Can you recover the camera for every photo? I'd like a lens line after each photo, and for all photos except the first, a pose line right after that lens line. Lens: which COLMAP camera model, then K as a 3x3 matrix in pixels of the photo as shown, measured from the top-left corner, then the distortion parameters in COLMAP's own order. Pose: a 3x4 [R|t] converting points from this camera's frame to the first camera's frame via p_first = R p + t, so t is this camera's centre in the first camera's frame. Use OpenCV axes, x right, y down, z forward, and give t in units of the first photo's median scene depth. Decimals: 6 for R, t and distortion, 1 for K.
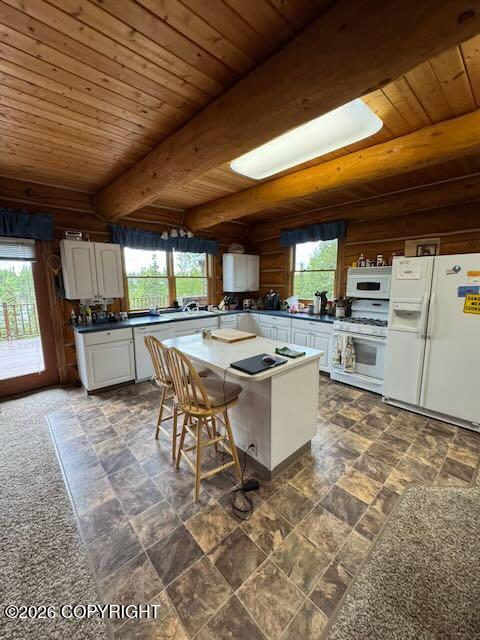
lens RADIAL K [[256.2, 0, 237.3], [0, 256.2, 318.3], [0, 0, 1]] dist [-0.002752, 0.000231]
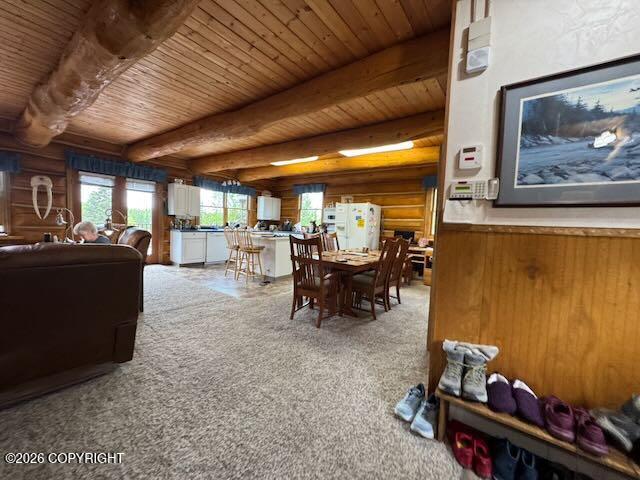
lens RADIAL K [[256.2, 0, 319.9], [0, 256.2, 241.3], [0, 0, 1]] dist [-0.002752, 0.000231]
pose [[0.980031, 0.035940, 0.195569, 0.025172], [-0.020159, 0.996421, -0.082096, 0.184413], [-0.197820, 0.076514, 0.977248, -0.745090]]
